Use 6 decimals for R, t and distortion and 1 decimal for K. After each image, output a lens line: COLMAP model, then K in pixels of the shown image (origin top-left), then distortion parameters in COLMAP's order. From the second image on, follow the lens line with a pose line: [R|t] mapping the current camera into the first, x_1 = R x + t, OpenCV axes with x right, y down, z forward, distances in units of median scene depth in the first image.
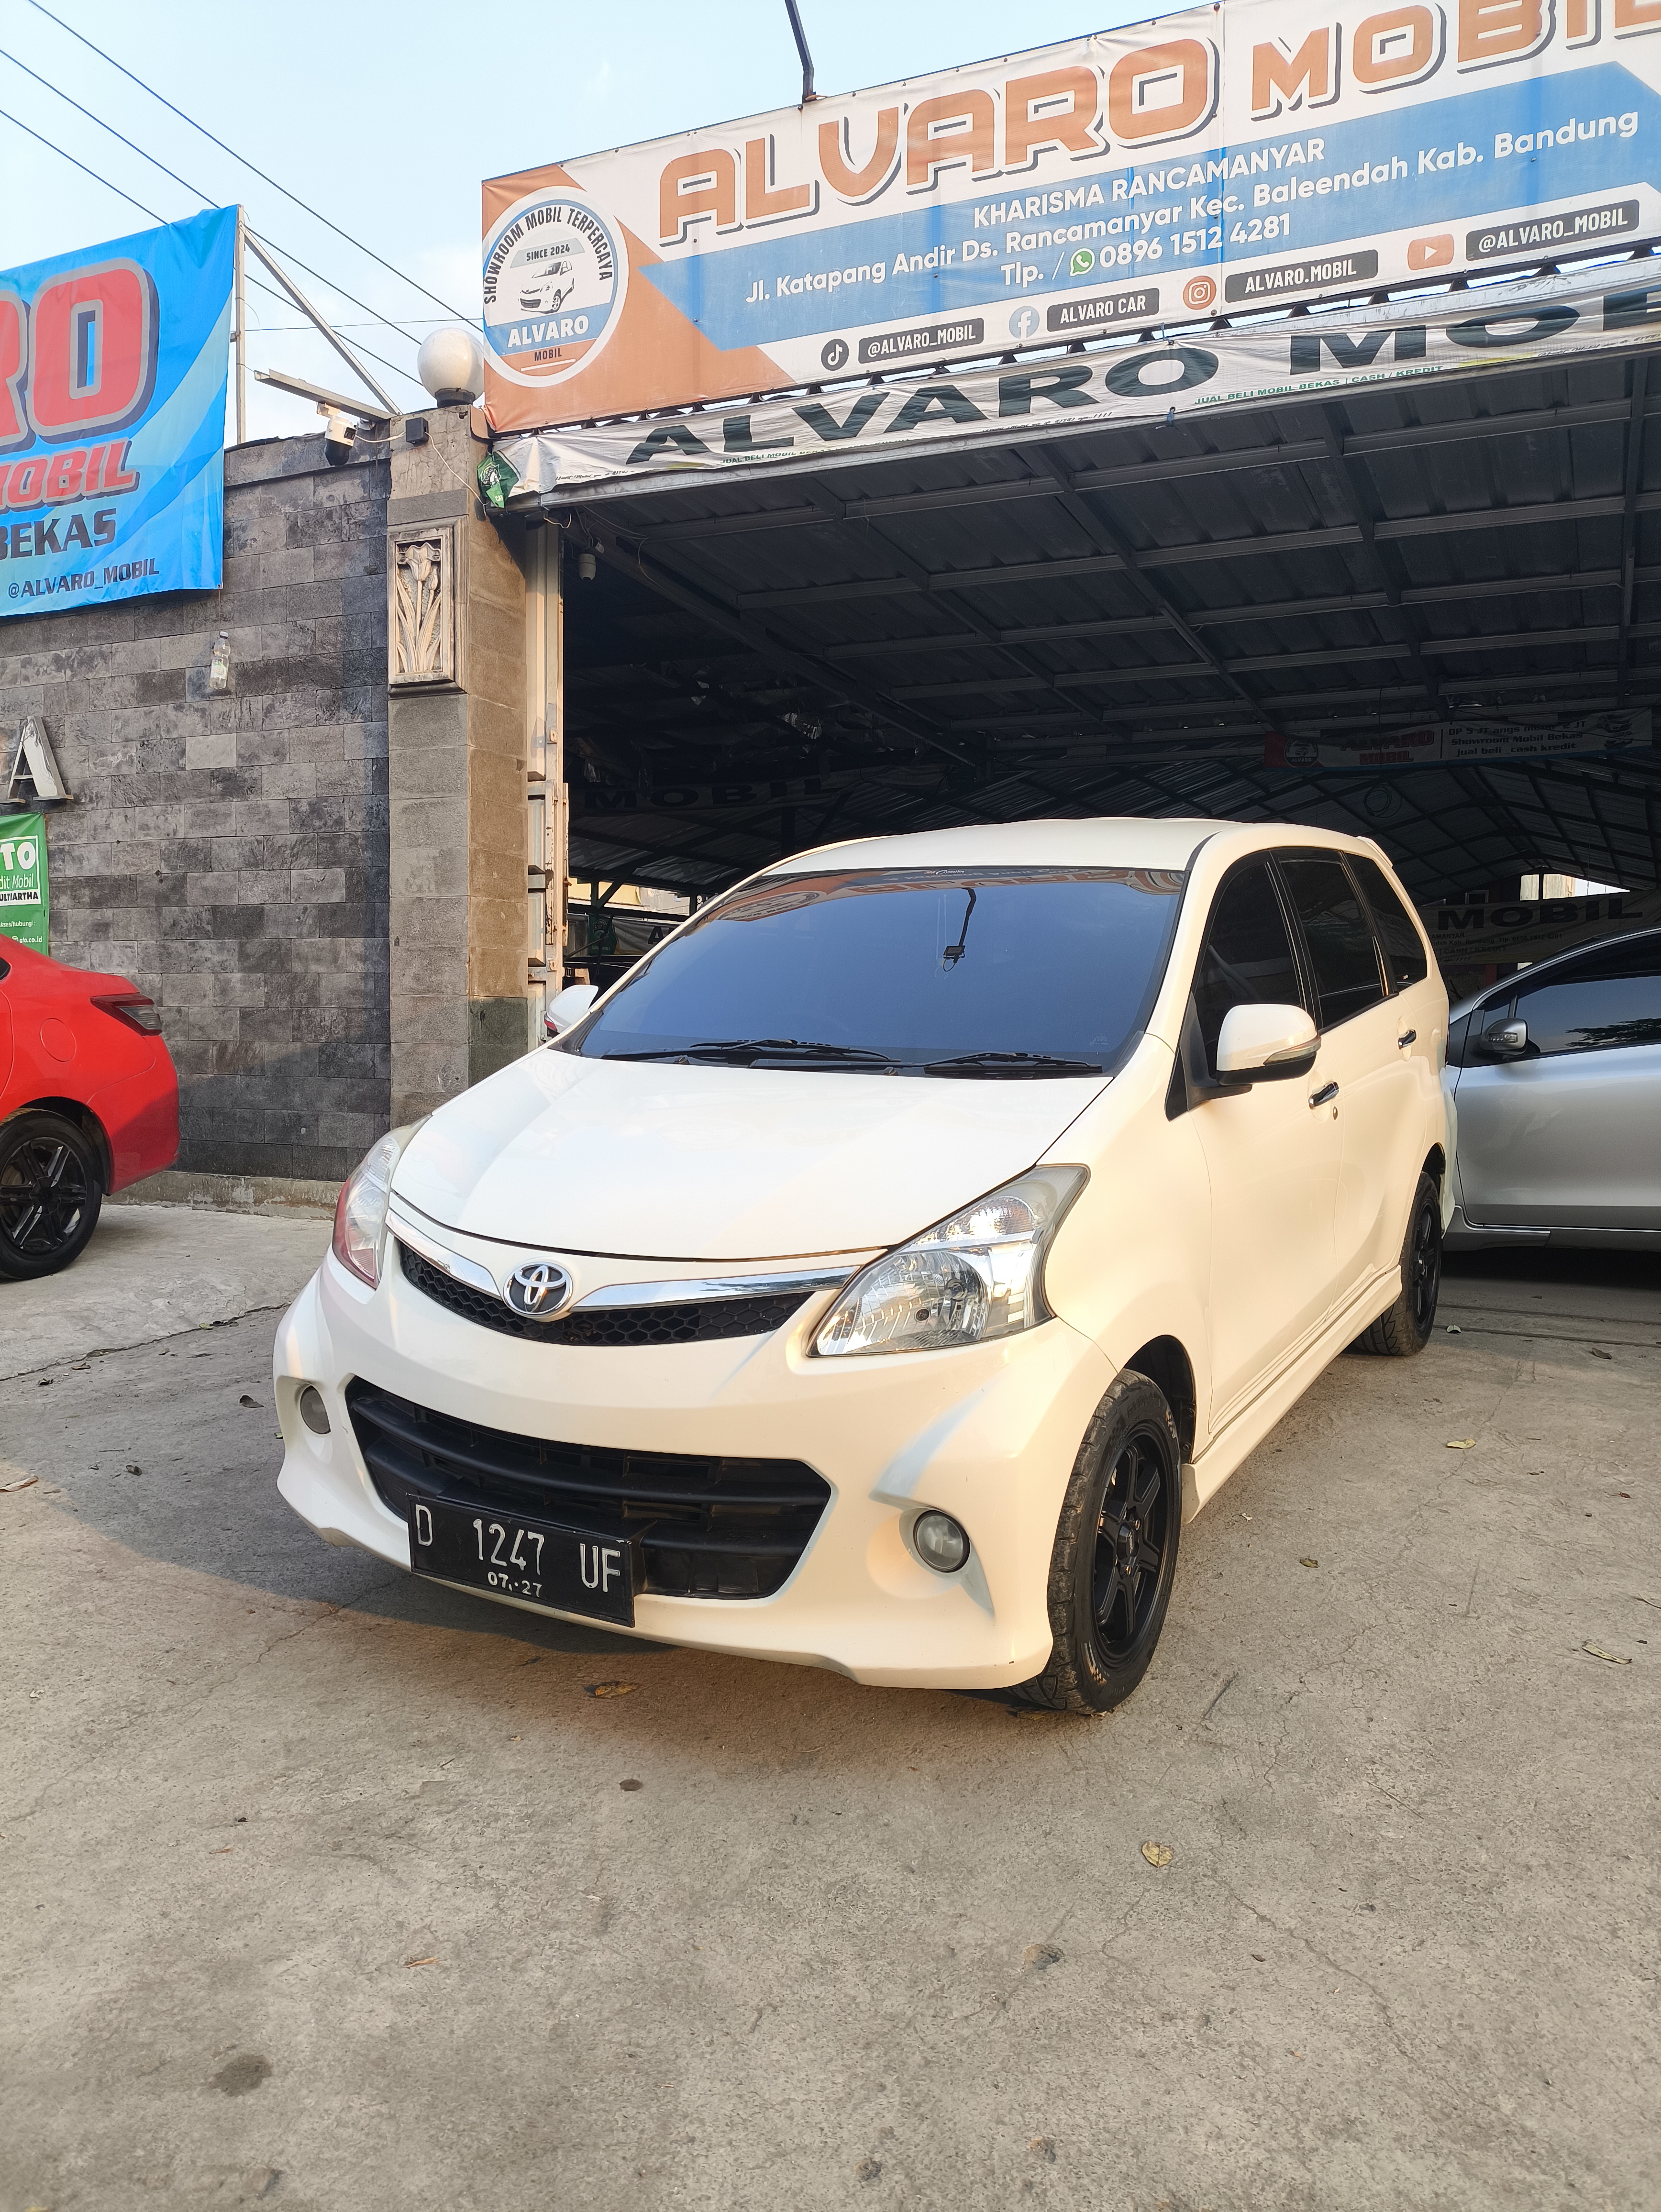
lens RADIAL K [[1617.5, 0, 824.9], [0, 1617.5, 1105.9], [0, 0, 1]] dist [0.002078, -0.005984]
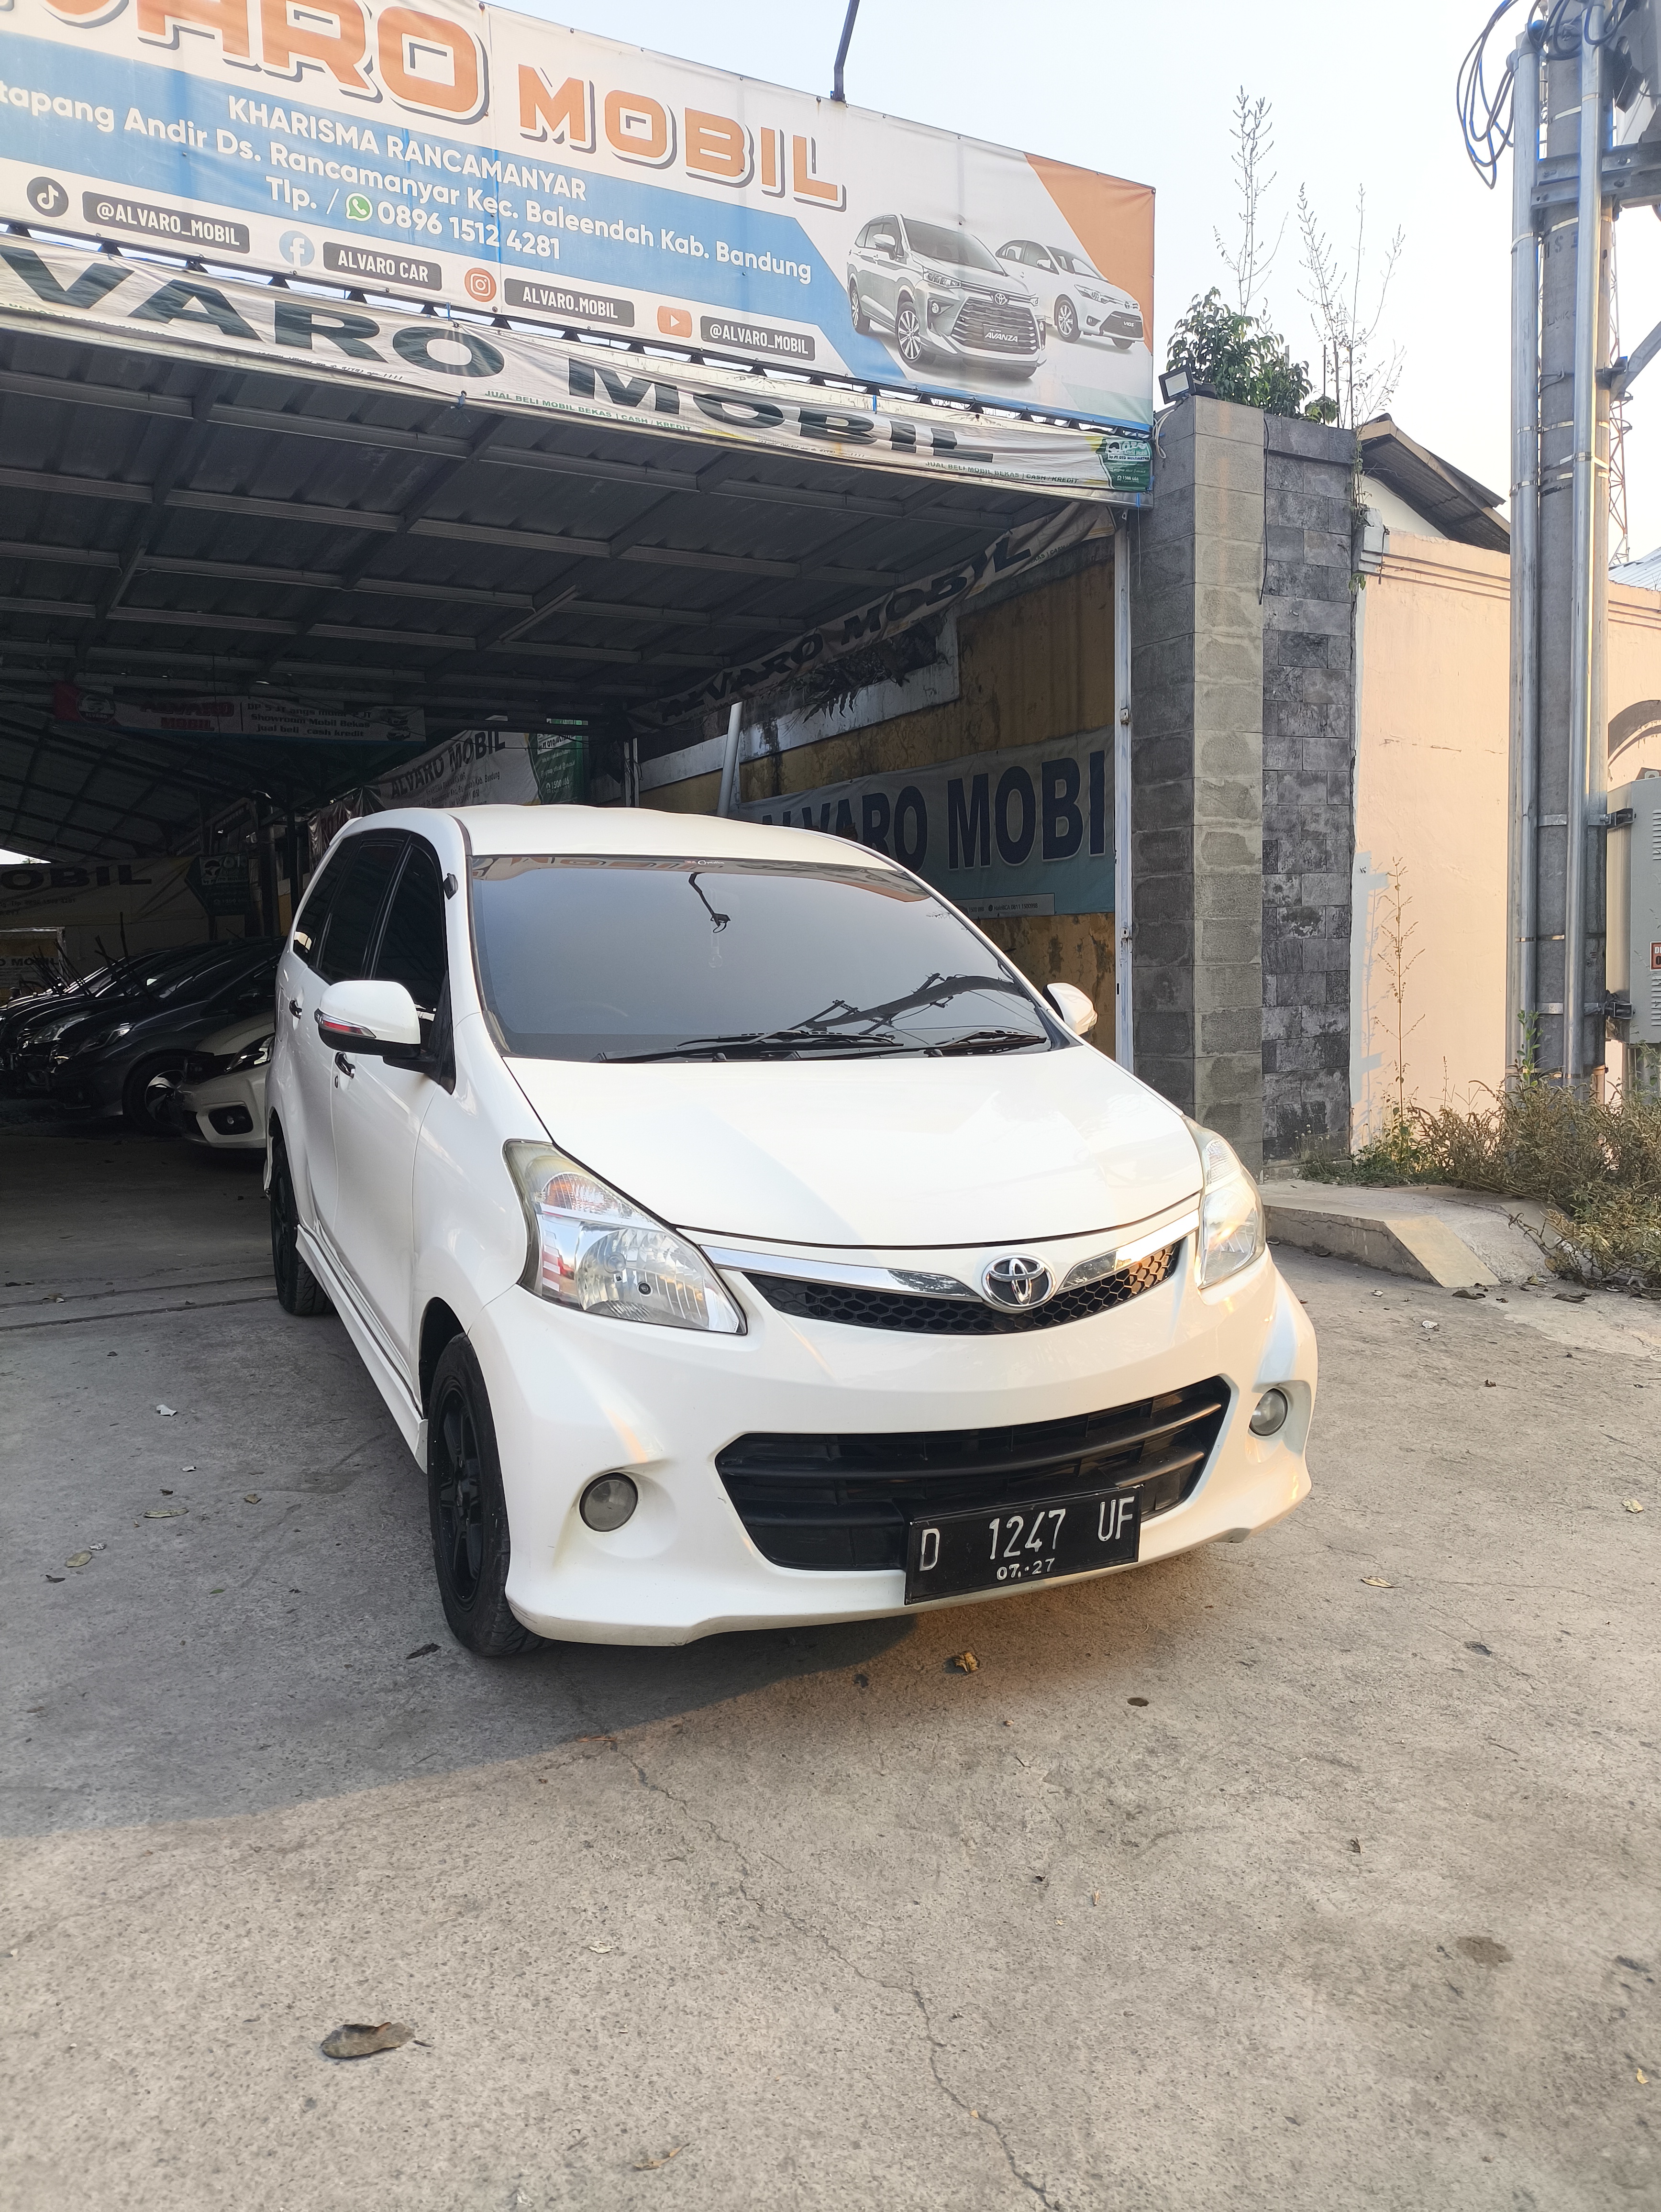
lens RADIAL K [[1617.5, 0, 823.1], [0, 1617.5, 1104.9], [0, 0, 1]] dist [0.002078, -0.005984]
pose [[0.579124, -0.090006, 0.810255, -0.552693], [0.071440, 0.995666, 0.059541, -0.035011], [-0.812103, 0.023403, 0.583045, 0.258131]]
